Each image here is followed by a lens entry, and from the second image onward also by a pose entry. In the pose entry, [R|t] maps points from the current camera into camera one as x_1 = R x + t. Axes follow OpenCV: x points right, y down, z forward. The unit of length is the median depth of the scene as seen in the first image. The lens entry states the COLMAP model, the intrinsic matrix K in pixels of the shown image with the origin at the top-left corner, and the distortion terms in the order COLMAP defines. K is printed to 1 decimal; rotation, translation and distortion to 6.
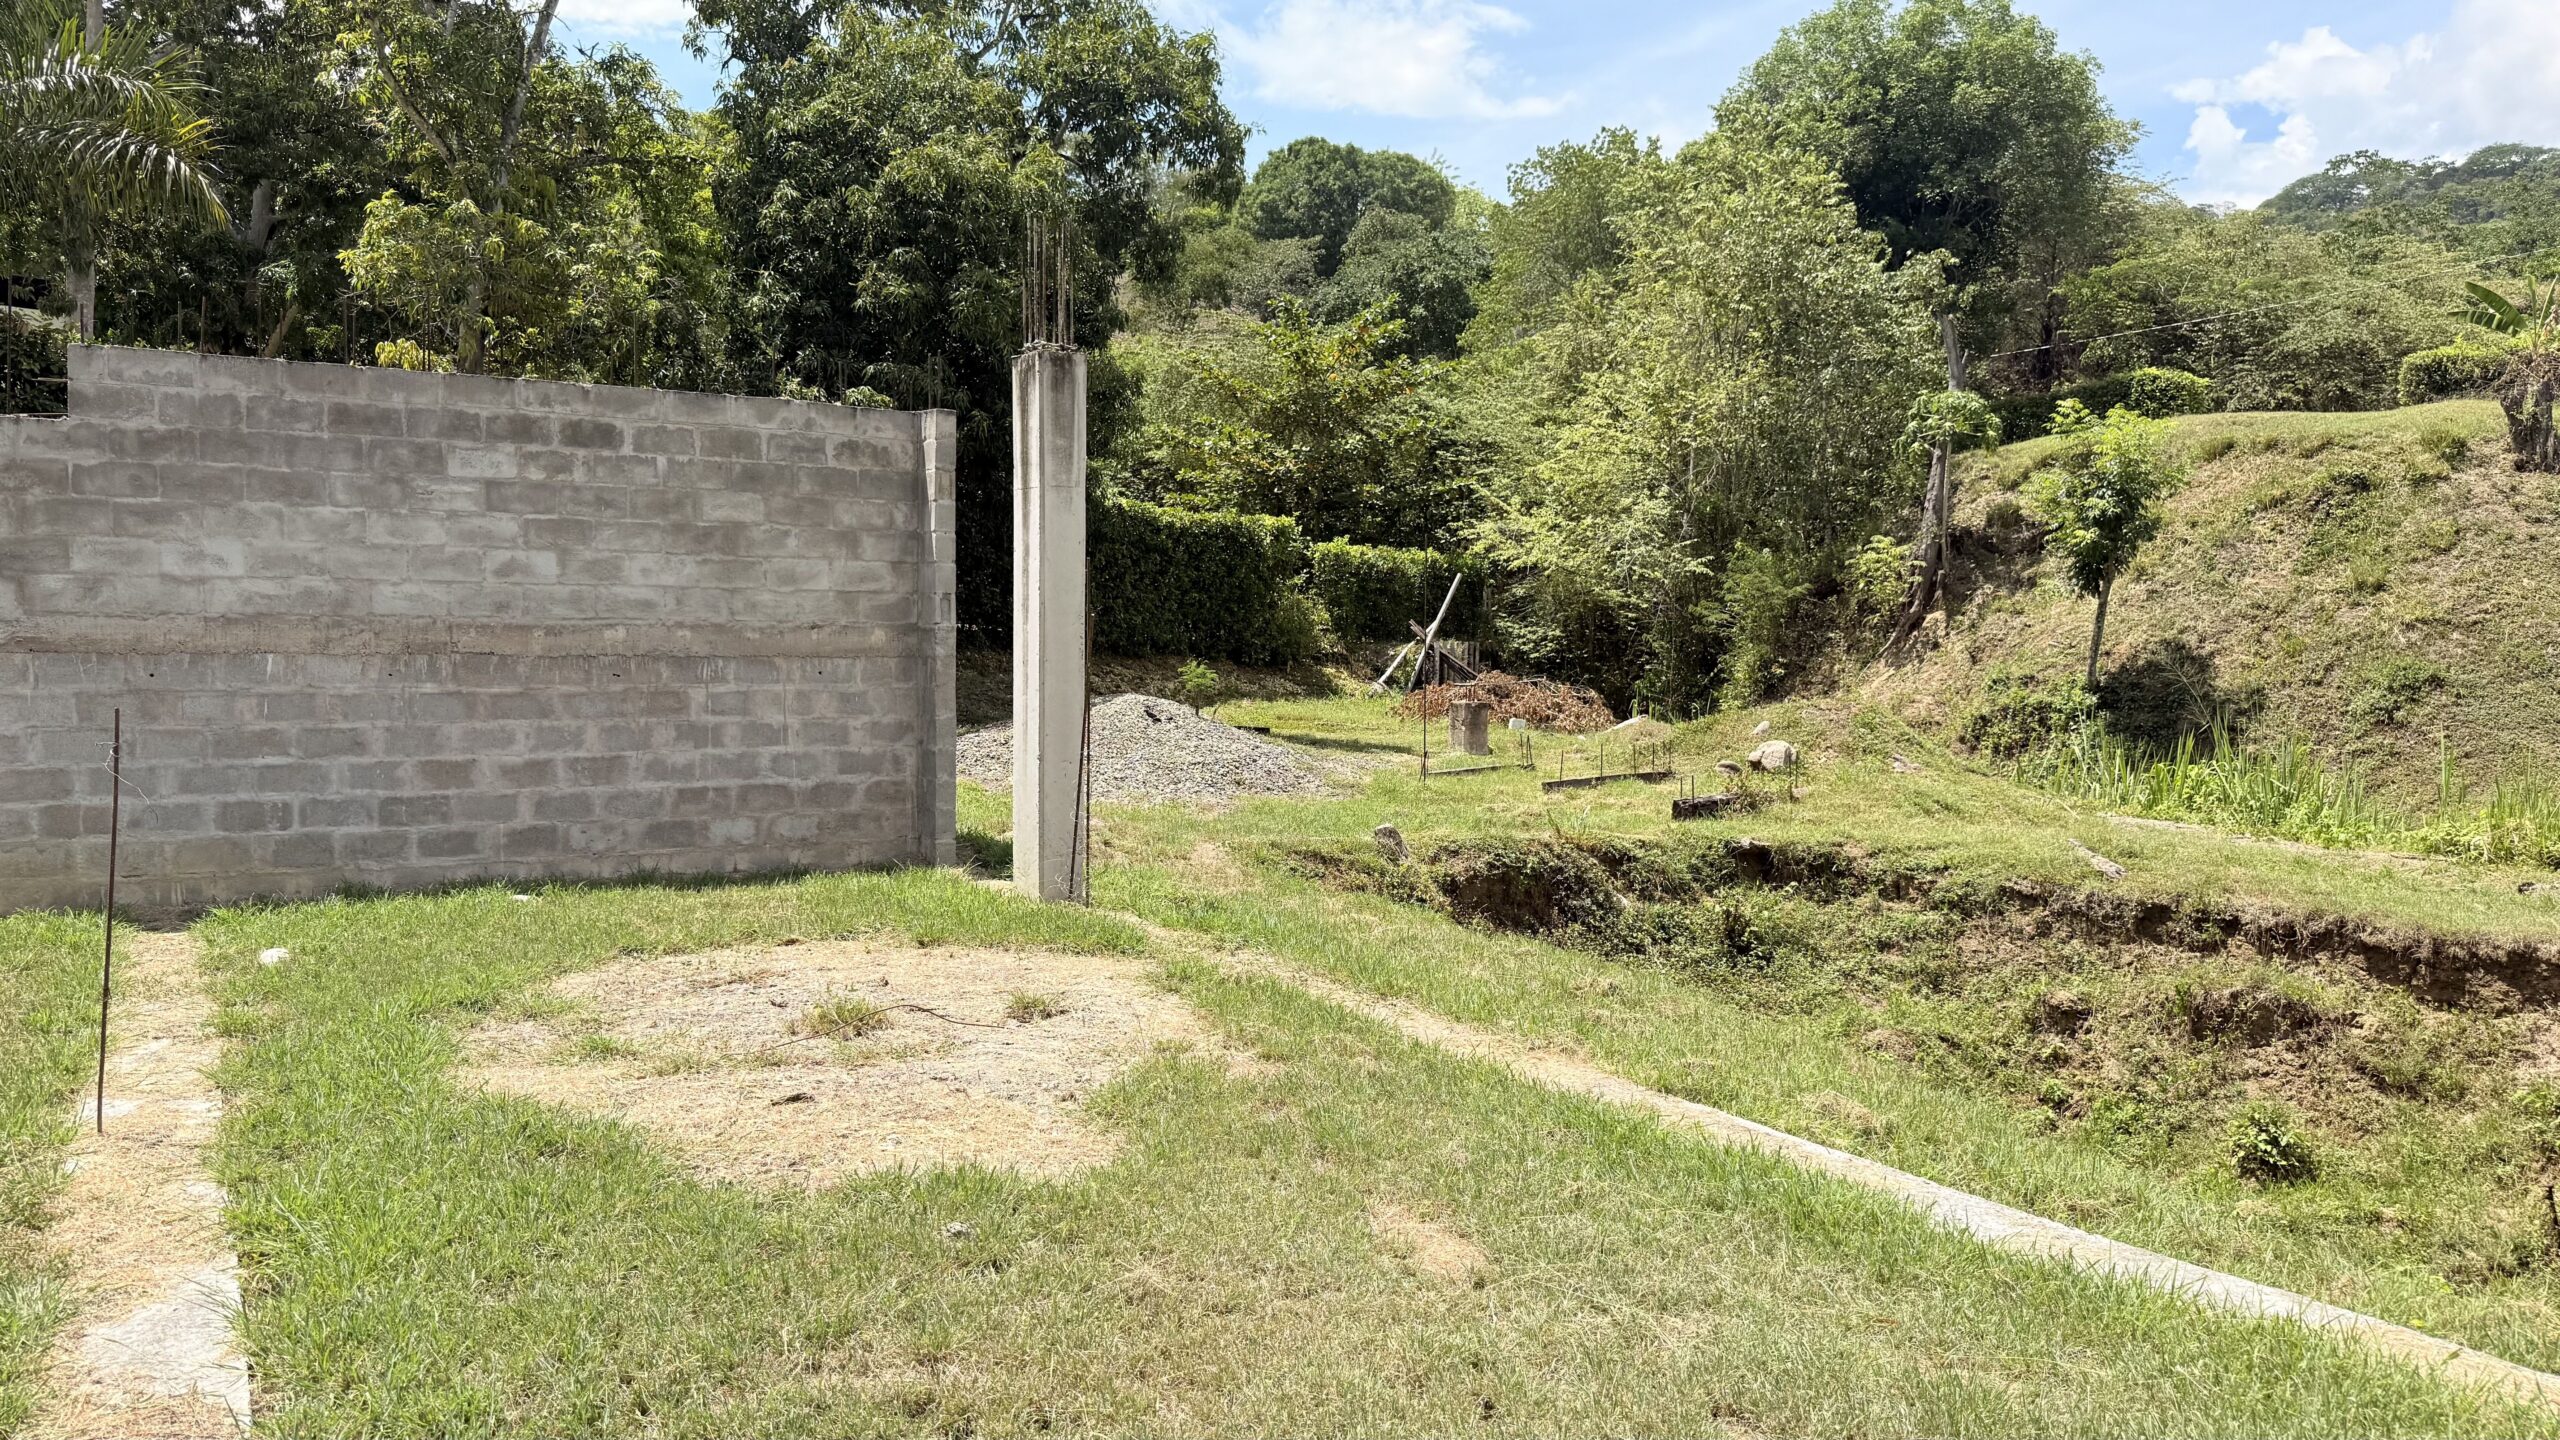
lens RADIAL K [[1809.0, 0, 1276.0], [0, 1809.0, 736.0], [0, 0, 1]] dist [0.031544, -0.050002]
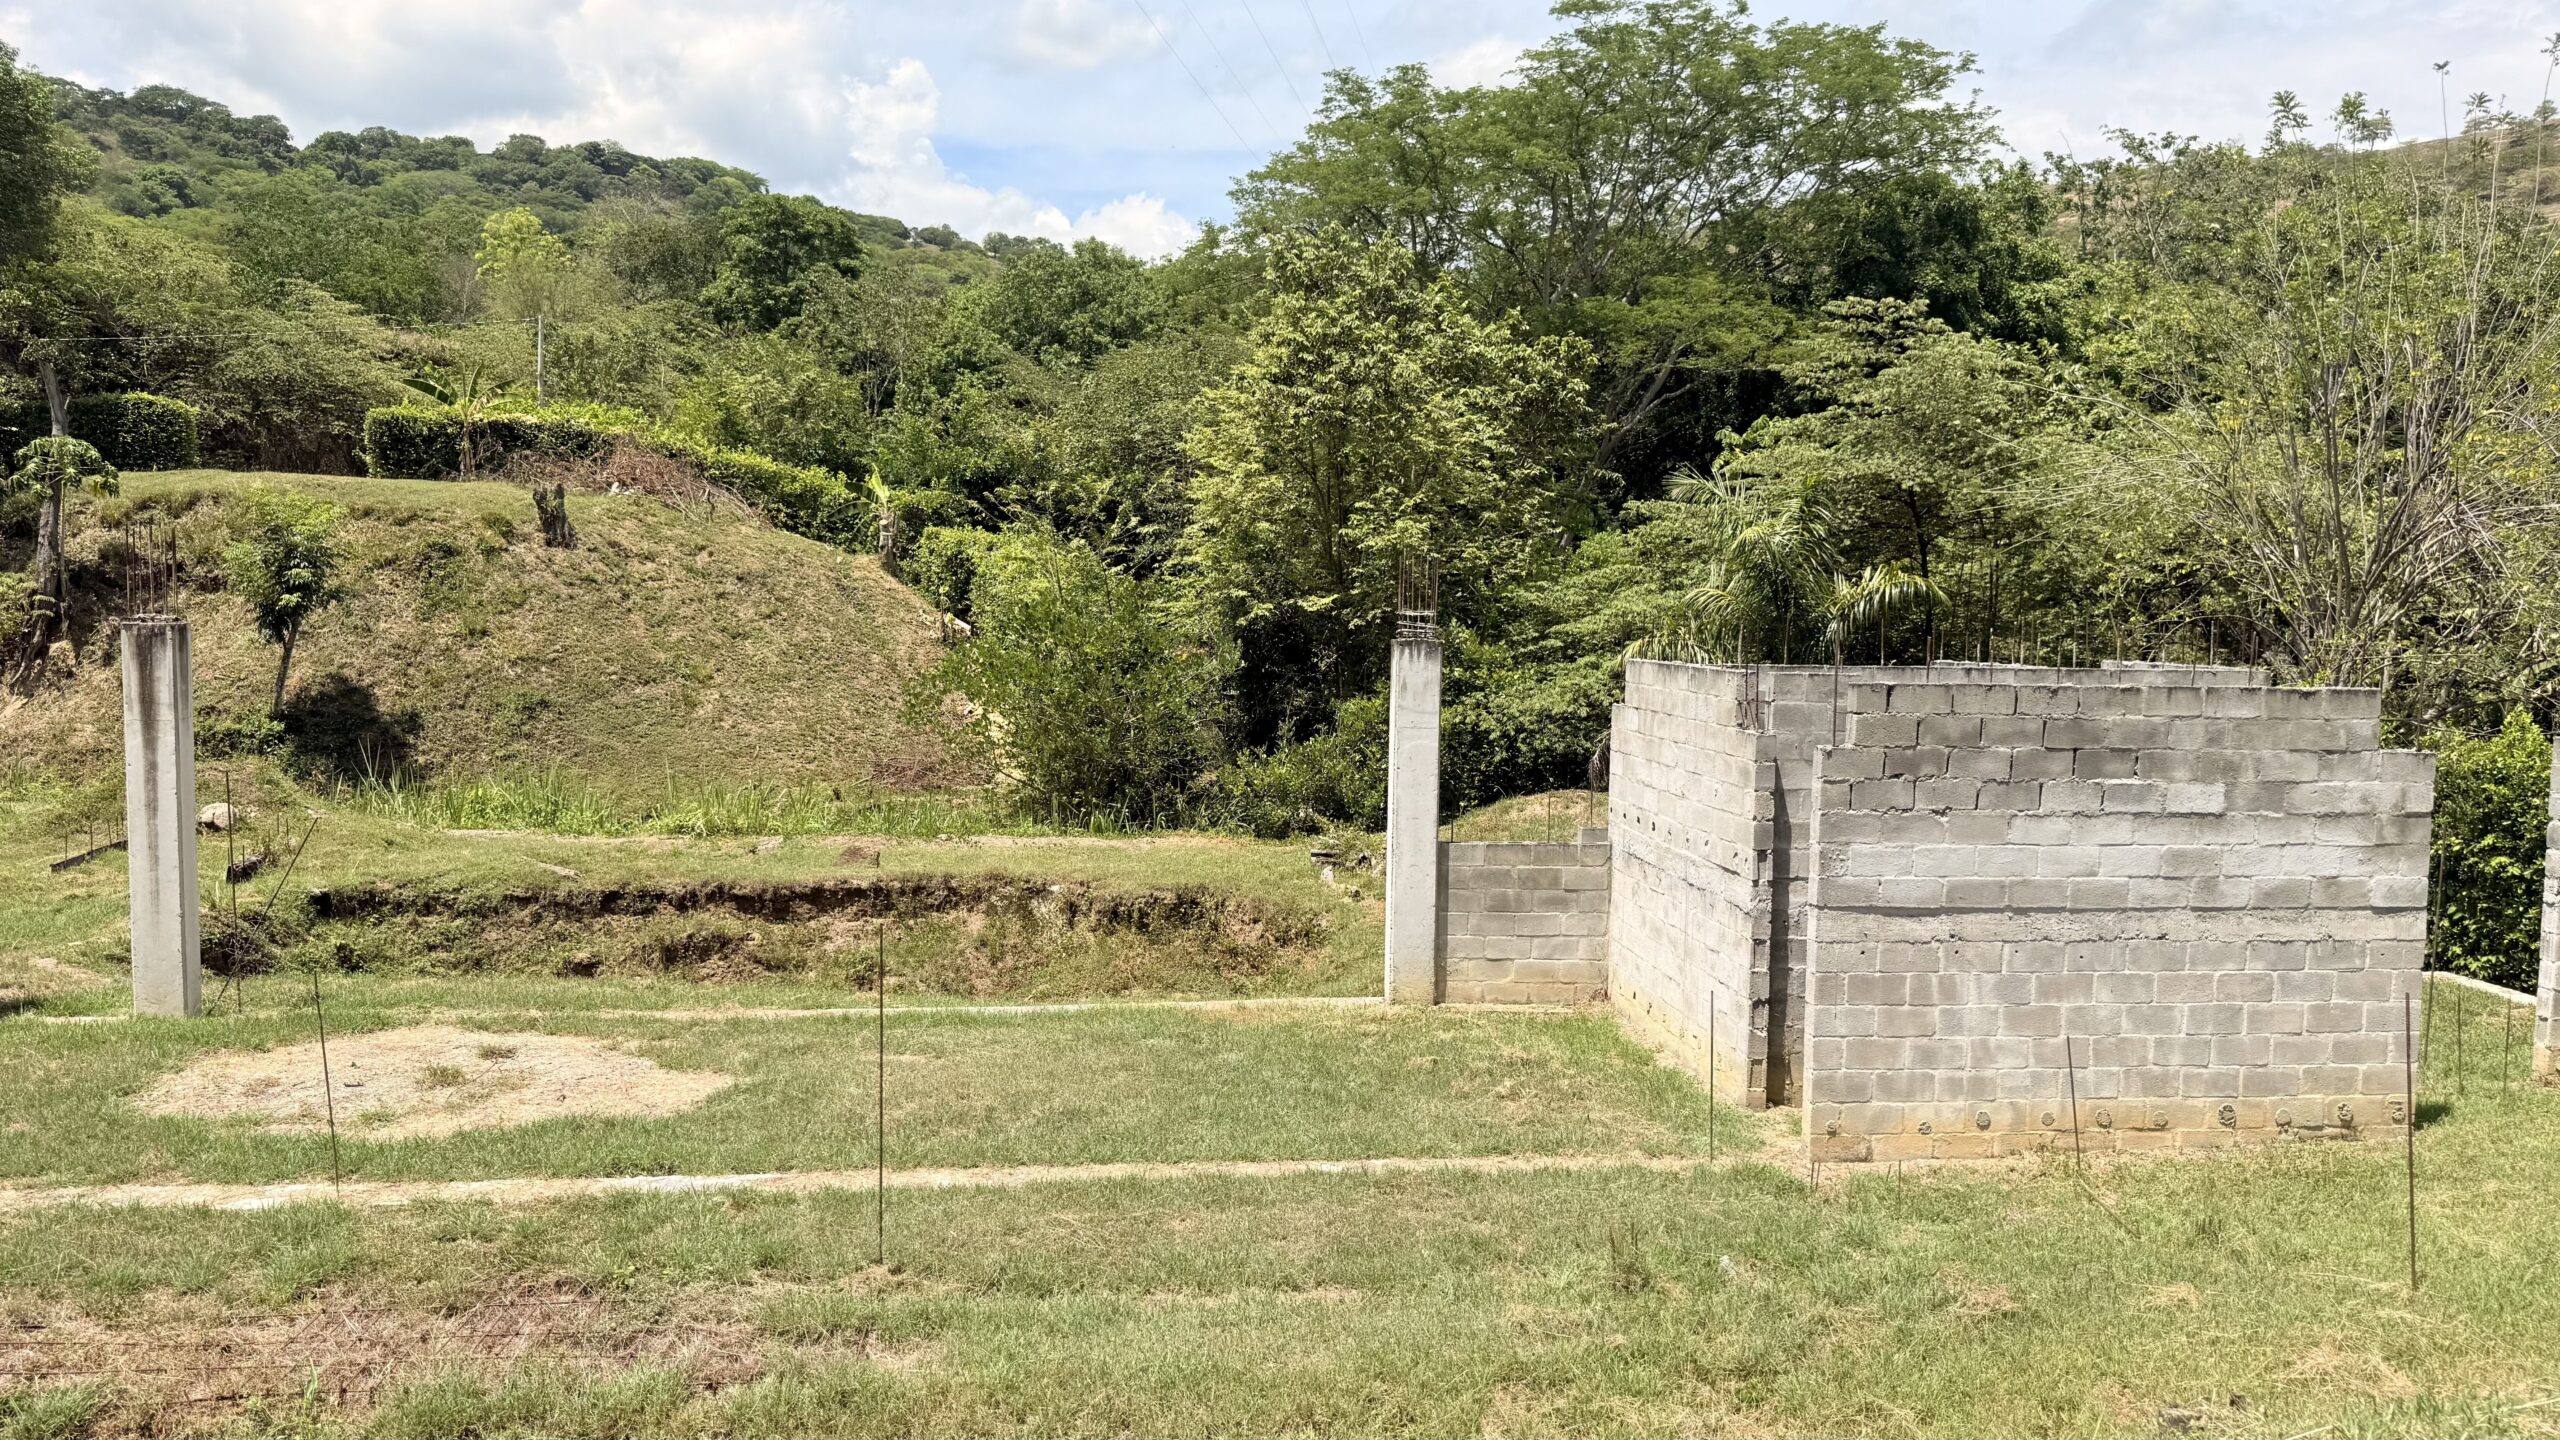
lens RADIAL K [[1821.1, 0, 1301.4], [0, 1821.1, 747.2], [0, 0, 1]] dist [0.068053, -0.120119]
pose [[0.414067, -0.082646, 0.906487, -0.419243], [0.039233, 0.996565, 0.072938, -0.074692], [-0.909401, 0.005363, 0.415886, -0.149141]]
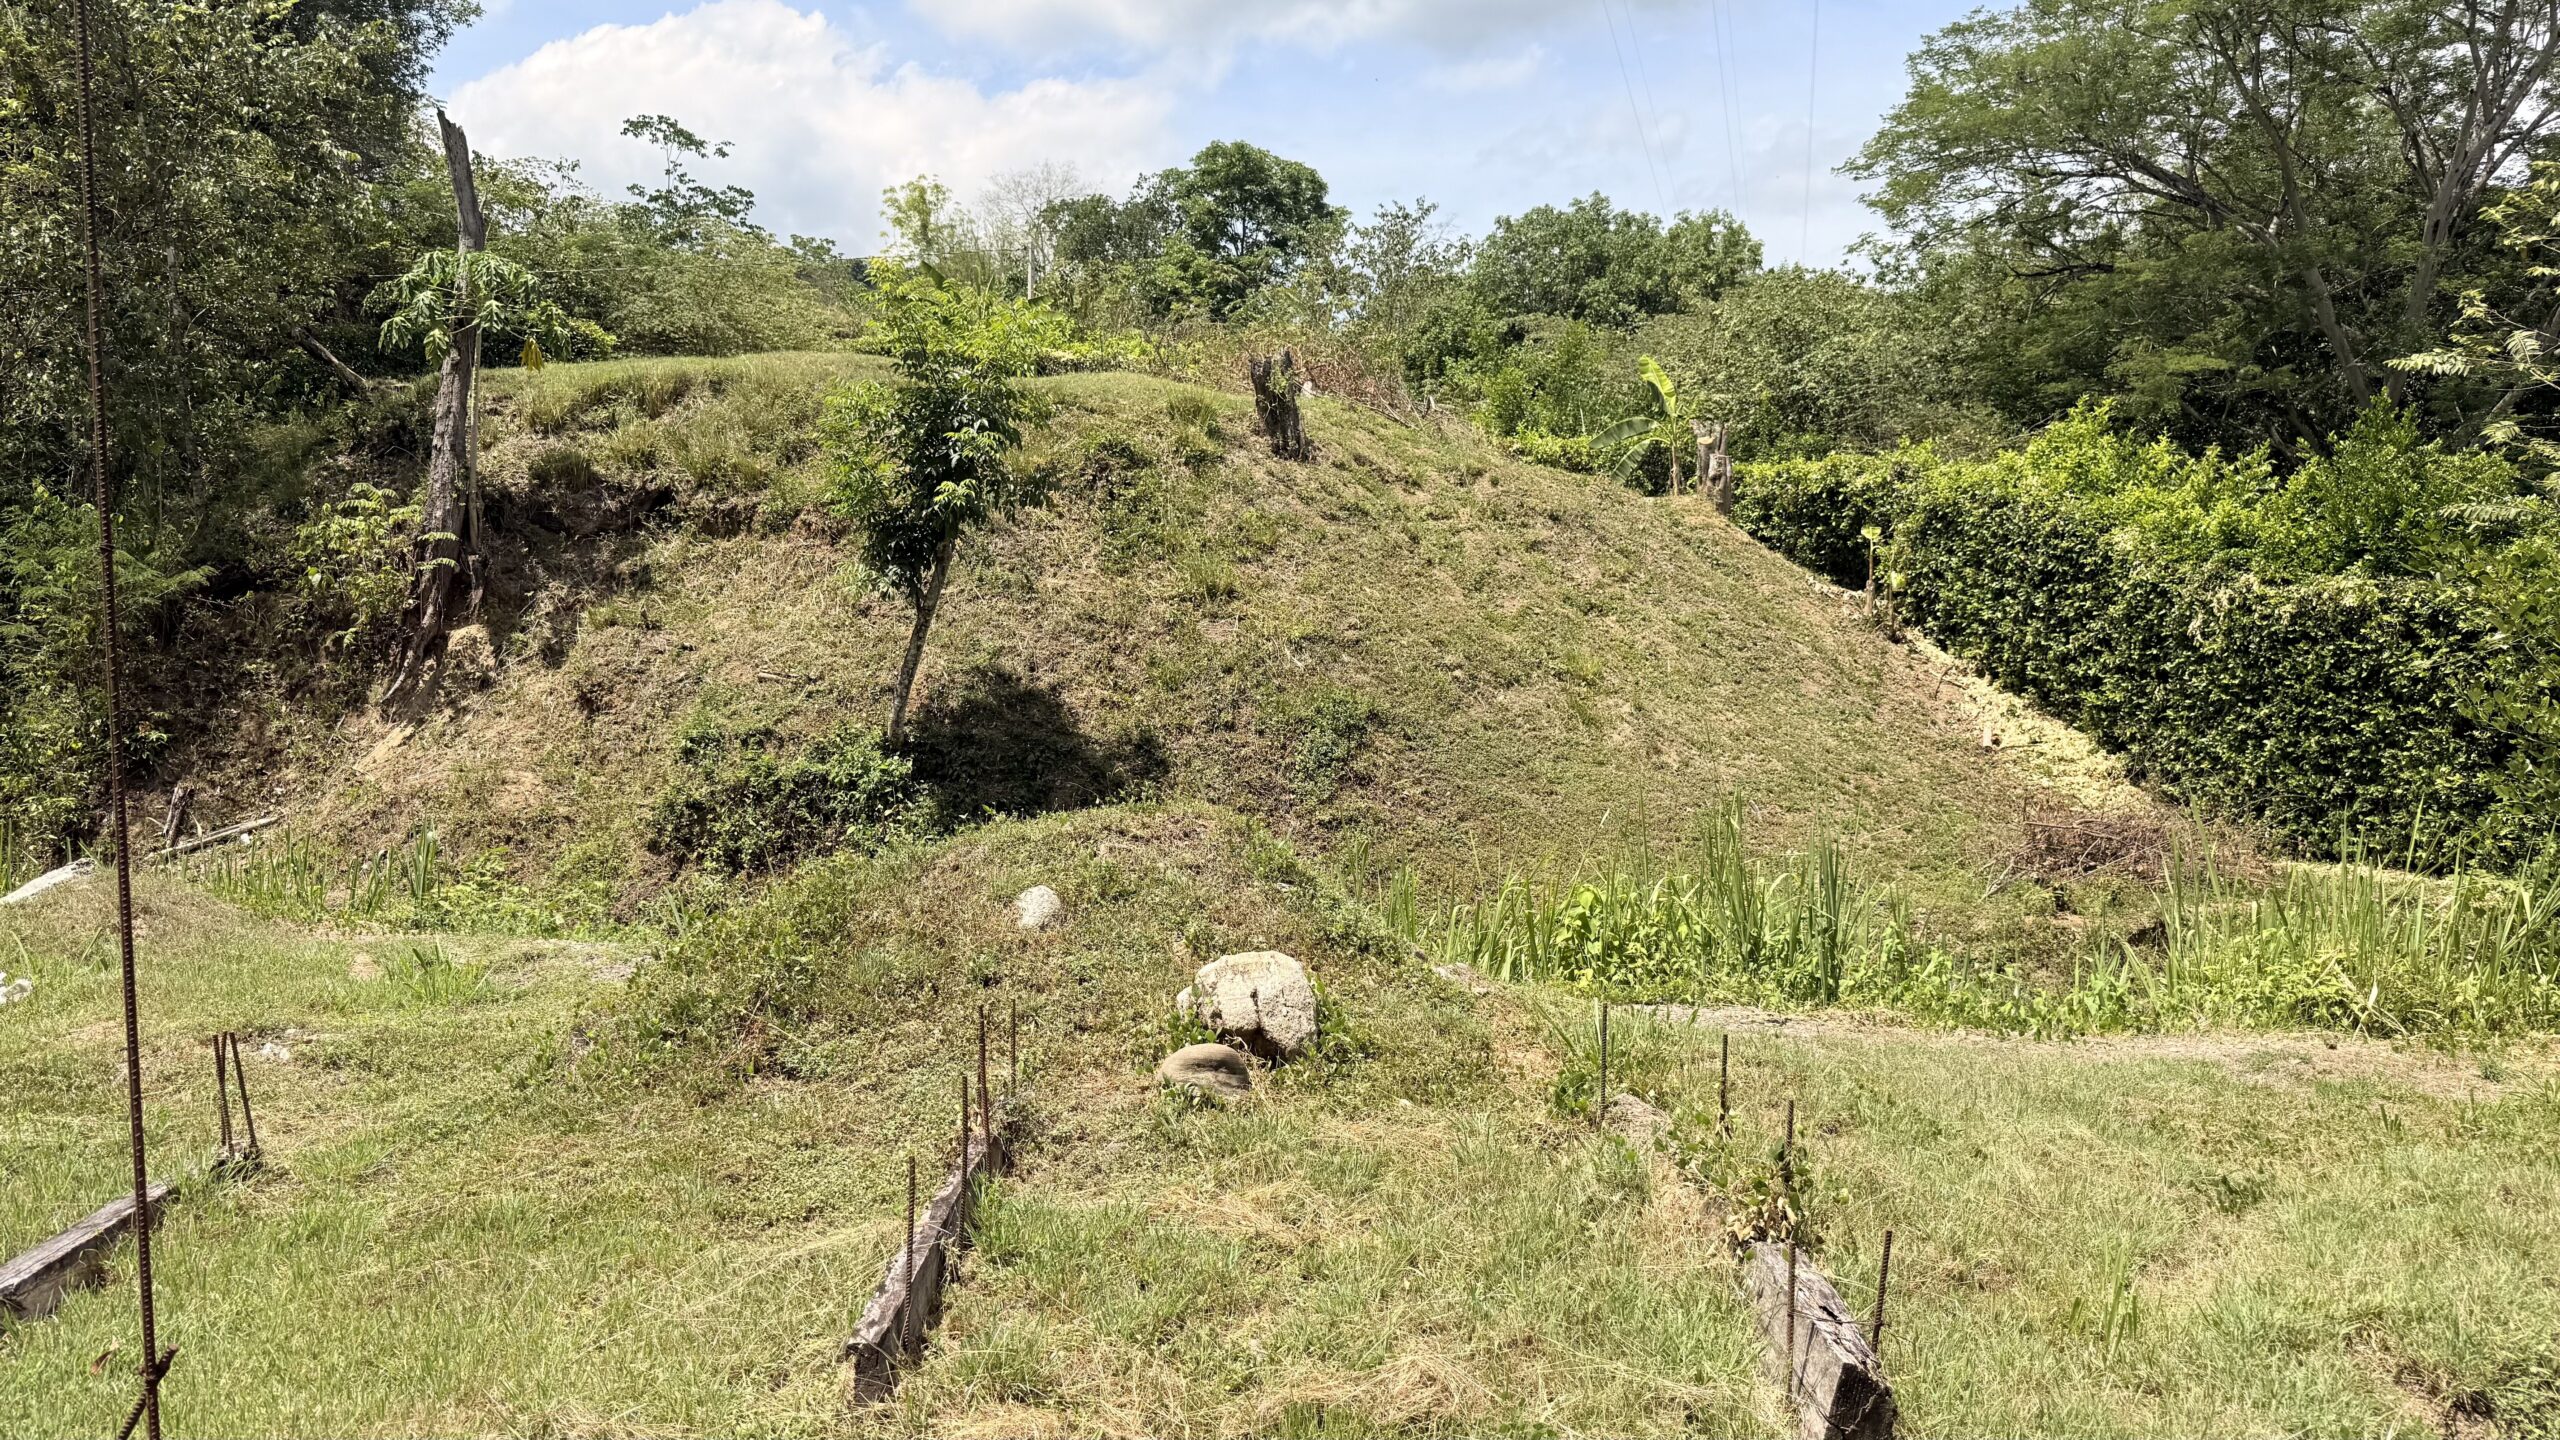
lens RADIAL K [[1797.7, 0, 1278.1], [0, 1797.7, 711.9], [0, 0, 1]] dist [0.118708, -0.189146]
pose [[0.525204, -0.026433, 0.850566, -0.003165], [0.056436, 0.998399, -0.003821, -0.030995], [-0.849103, 0.050009, 0.525855, 0.617738]]
